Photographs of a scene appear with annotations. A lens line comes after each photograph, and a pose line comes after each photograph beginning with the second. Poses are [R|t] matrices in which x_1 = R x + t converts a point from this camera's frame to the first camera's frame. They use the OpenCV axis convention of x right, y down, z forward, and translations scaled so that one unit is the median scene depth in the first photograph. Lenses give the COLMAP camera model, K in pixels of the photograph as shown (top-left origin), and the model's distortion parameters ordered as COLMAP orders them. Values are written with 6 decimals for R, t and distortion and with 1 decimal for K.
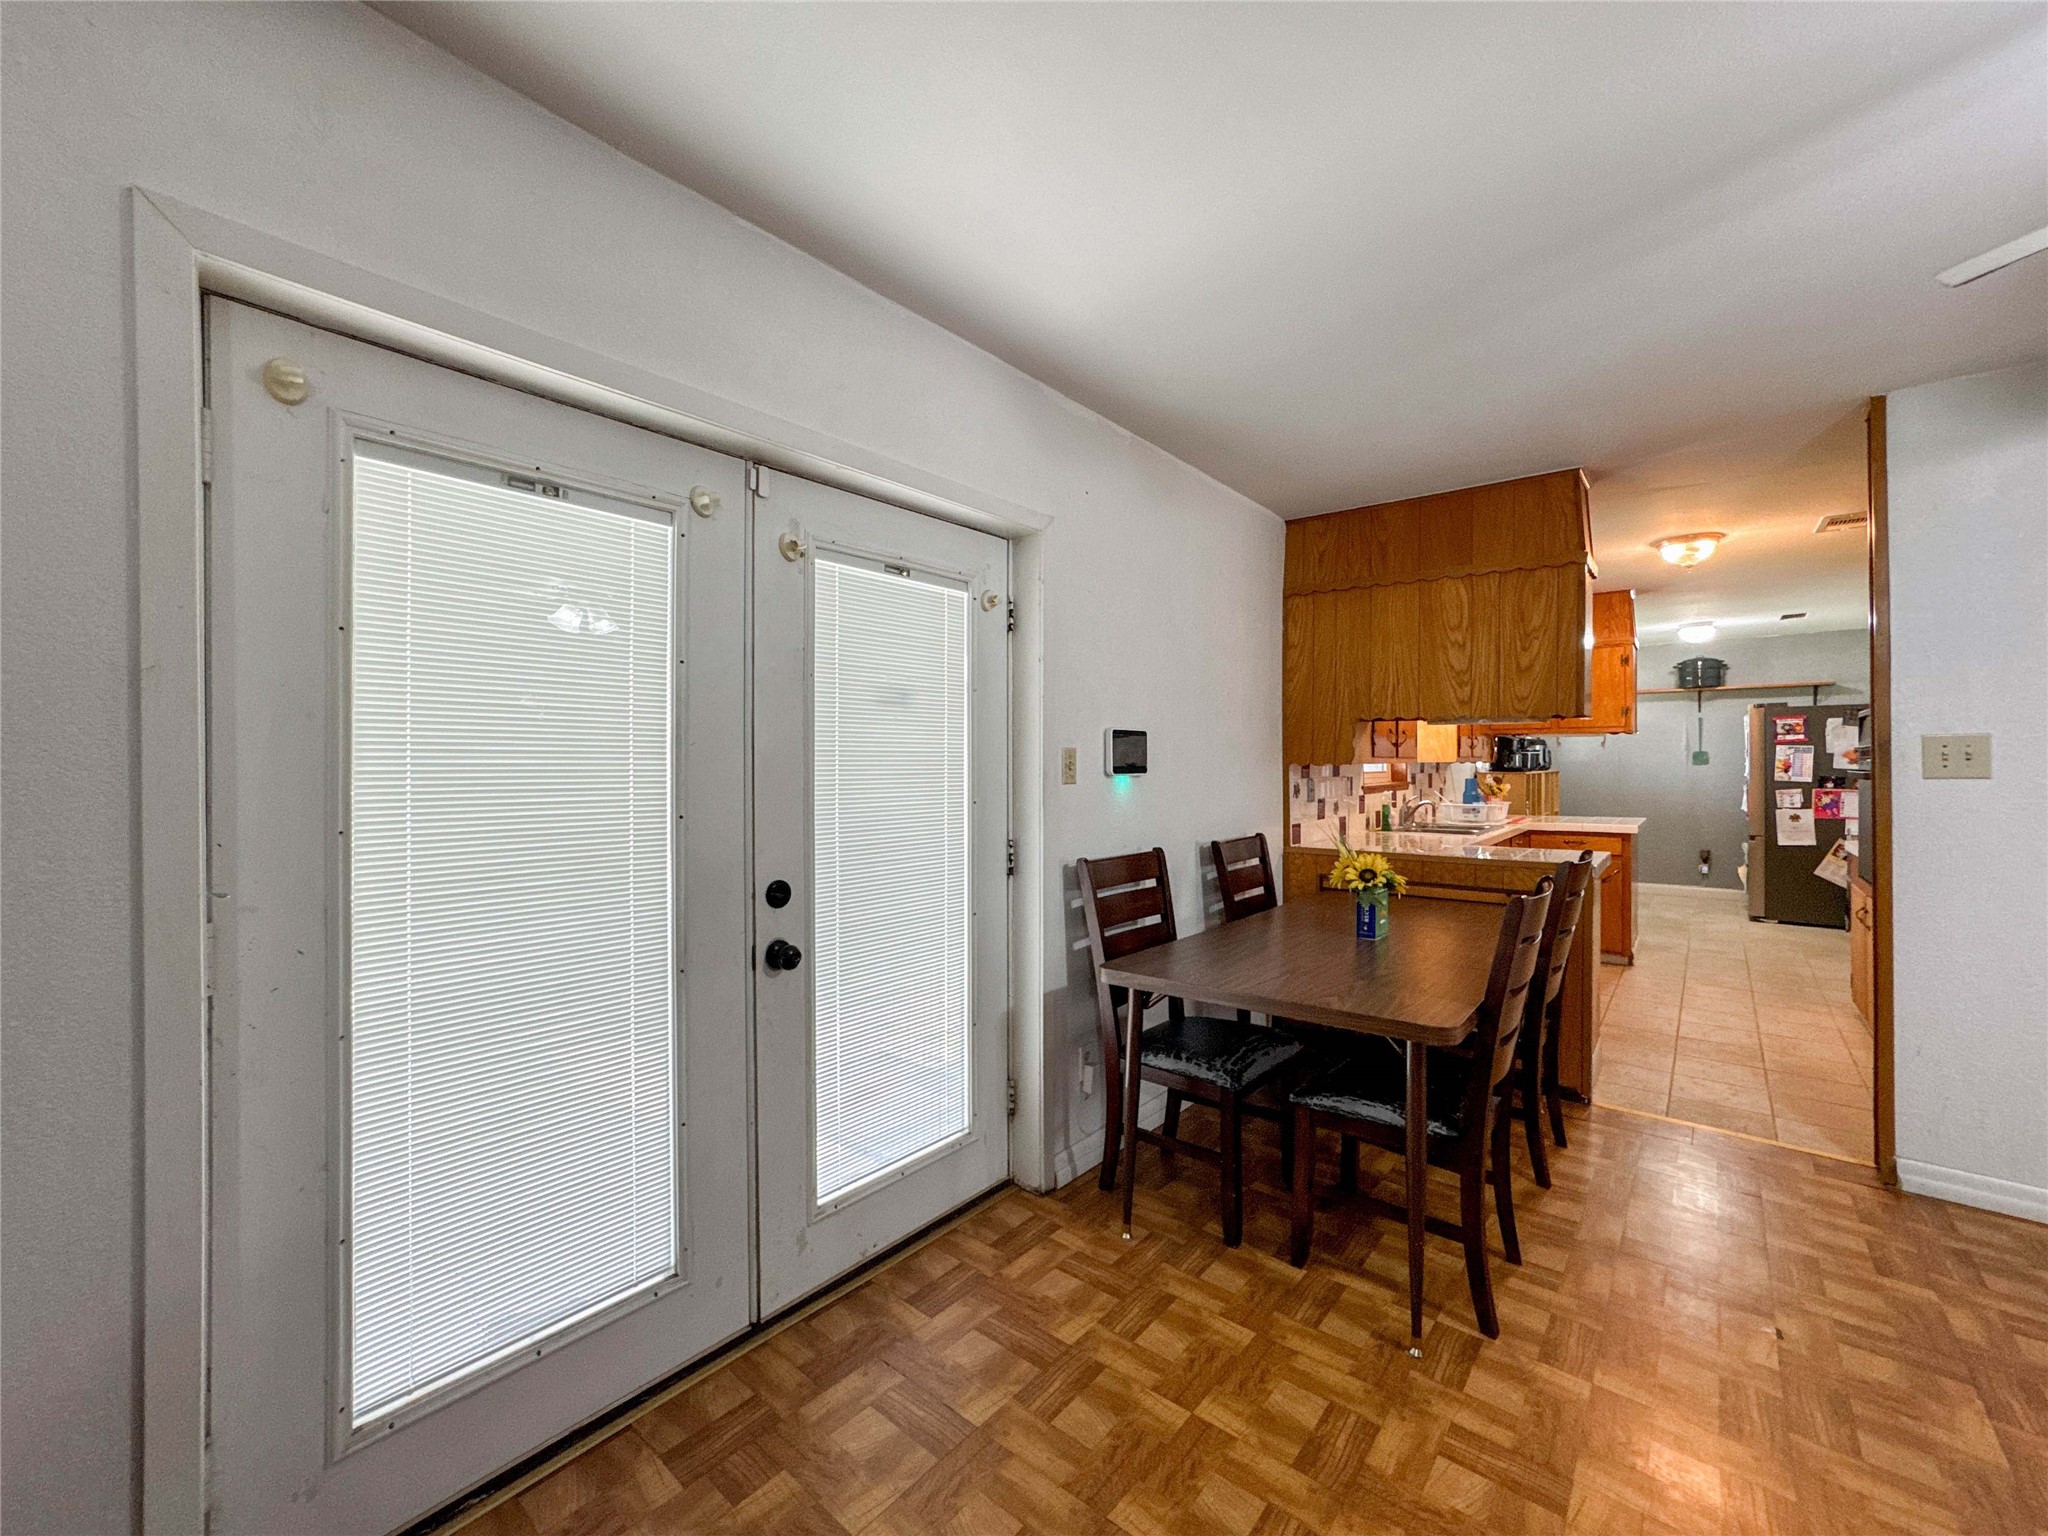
lens RADIAL K [[827.6, 0, 1008.5], [0, 827.6, 765.6], [0, 0, 1]] dist [-0.026621, 0.006133]
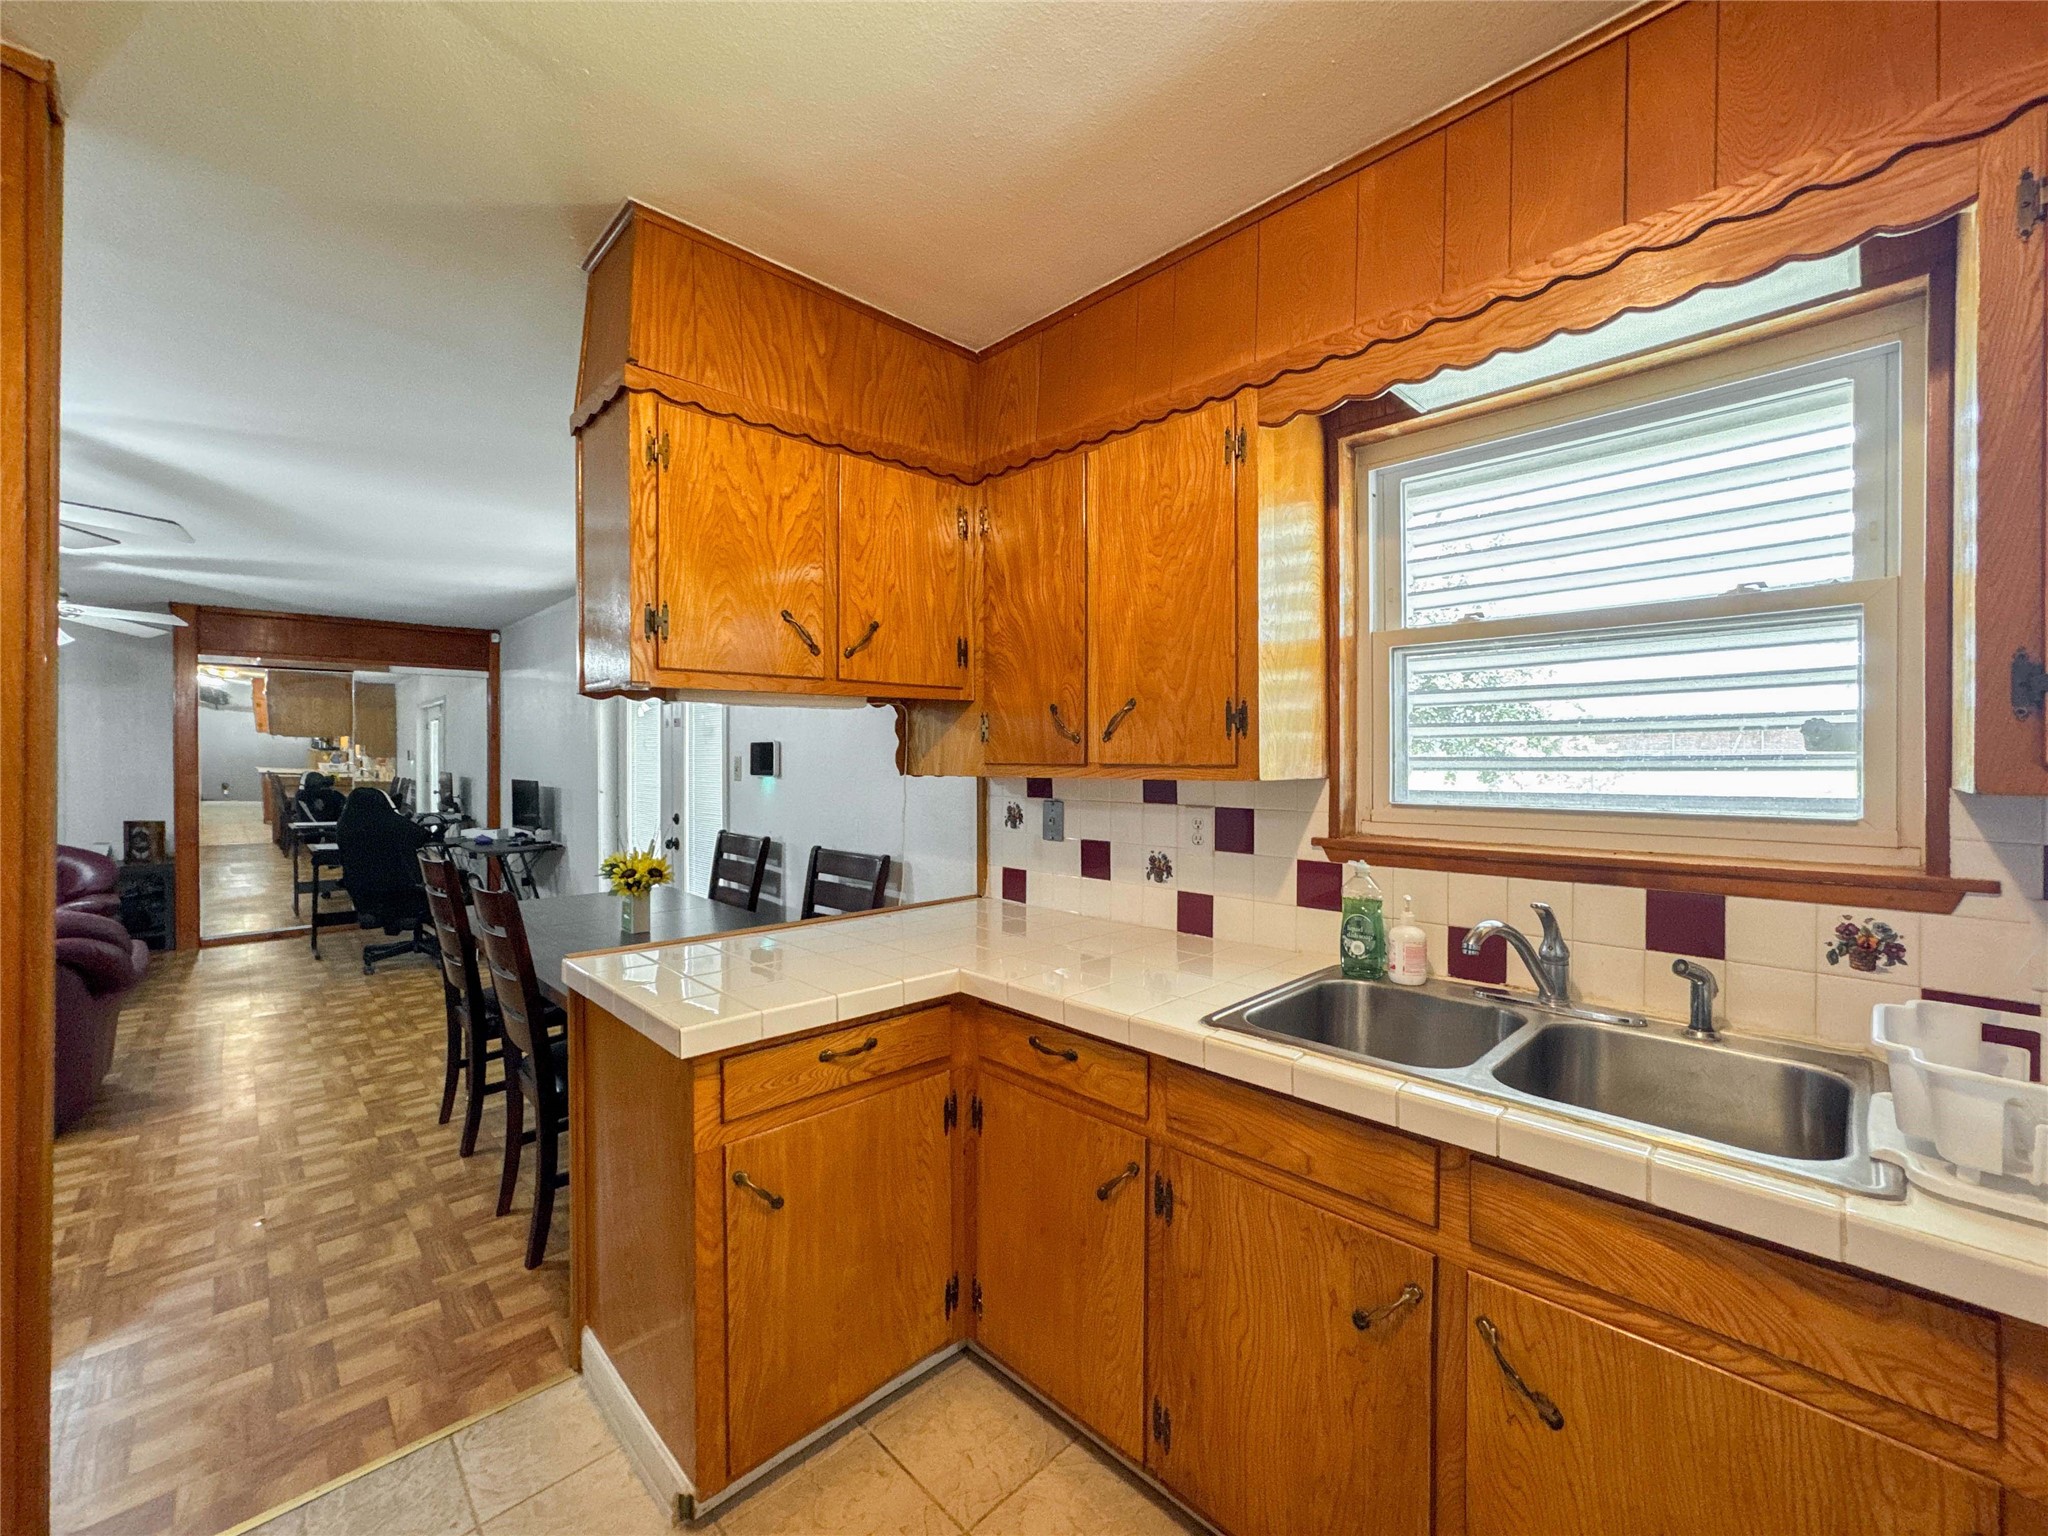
lens RADIAL K [[827.6, 0, 1028.8], [0, 827.6, 758.0], [0, 0, 1]] dist [-0.026621, 0.006133]
pose [[-0.087584, 0.000573, -0.996157, 0.626286], [-0.000765, 1.000000, 0.000643, -0.010460], [0.996157, 0.000818, -0.087584, 0.681537]]
